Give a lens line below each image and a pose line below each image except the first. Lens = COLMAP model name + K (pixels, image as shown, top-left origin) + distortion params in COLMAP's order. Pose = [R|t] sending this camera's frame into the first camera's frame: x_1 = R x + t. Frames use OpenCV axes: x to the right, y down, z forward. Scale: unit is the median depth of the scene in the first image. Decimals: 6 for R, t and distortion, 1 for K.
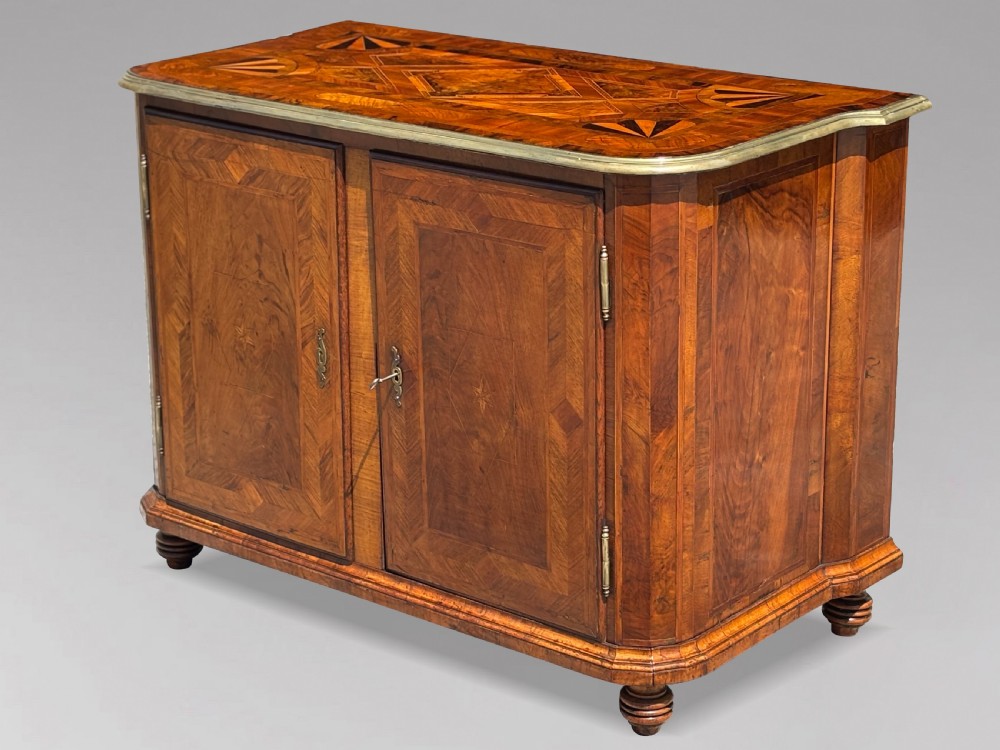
lens RADIAL K [[2252.0, 0, 485.9], [0, 2252.0, 376.5], [0, 0, 1]] dist [0.230160, -0.270738]
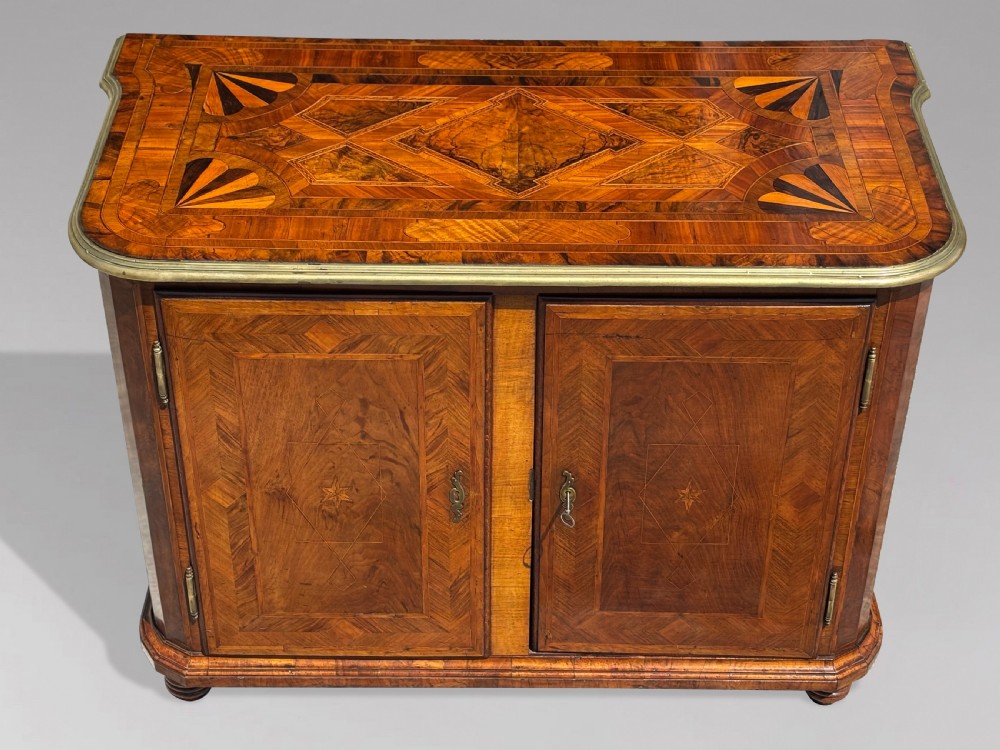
lens RADIAL K [[1691.5, 0, 500.0], [0, 1691.5, 375.0], [0, 0, 1]] dist [0.194550, -0.150950]
pose [[0.765256, -0.381242, 0.518689, -0.420750], [0.183707, 0.901591, 0.391645, -0.337301], [-0.616956, -0.204422, 0.759985, 0.513182]]
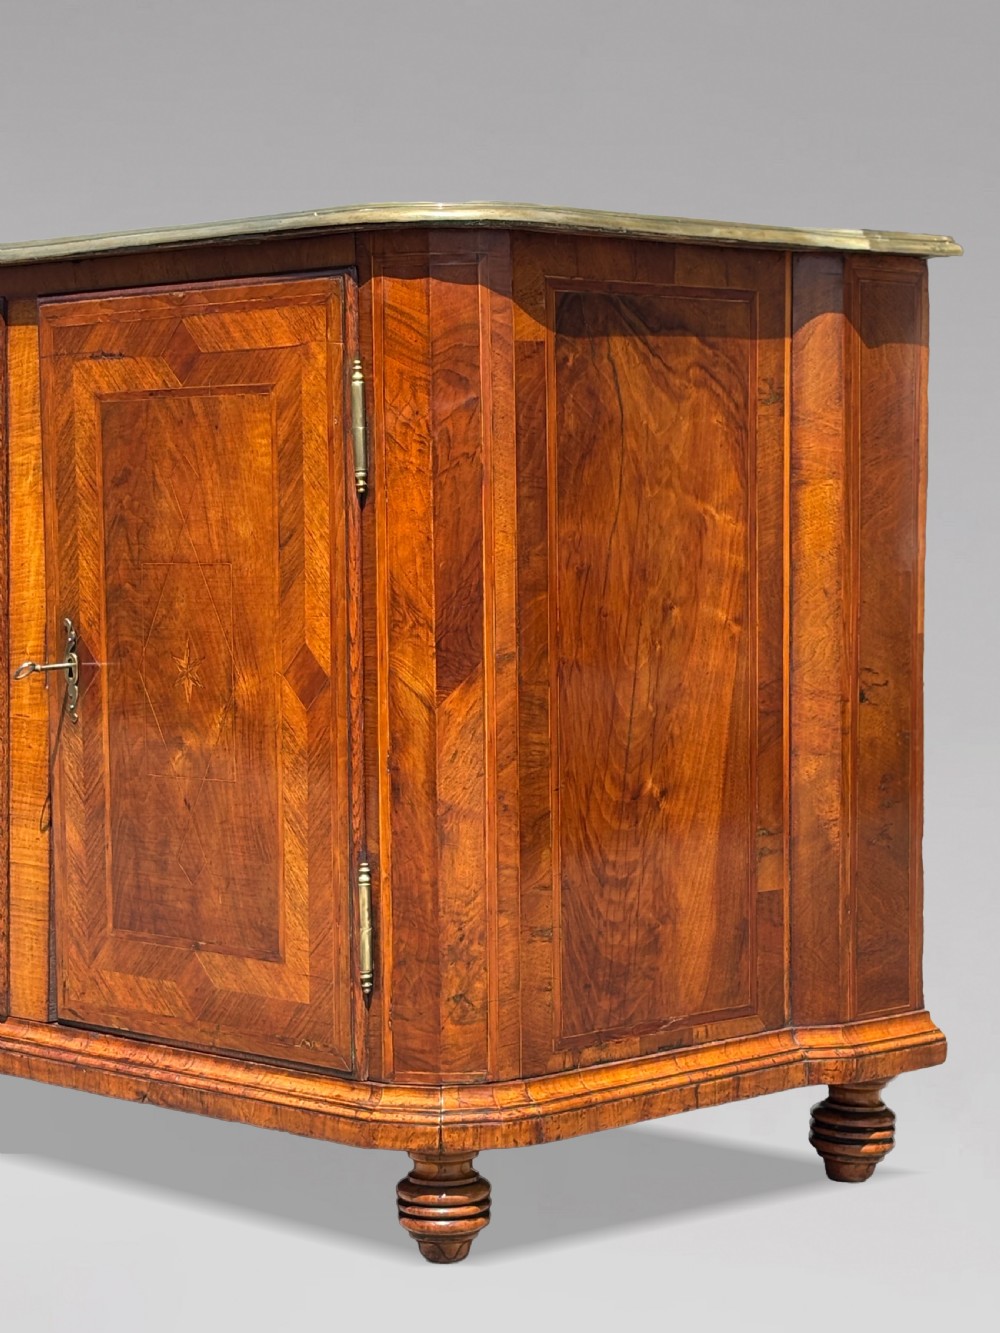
lens RADIAL K [[3075.2, 0, 509.1], [0, 3075.2, 702.3], [0, 0, 1]] dist [0.248013, -0.988200]
pose [[0.995746, 0.014051, -0.091064, 0.158339], [-0.036314, 0.968160, -0.247685, 0.216715], [0.084685, 0.249939, 0.964551, 0.223396]]
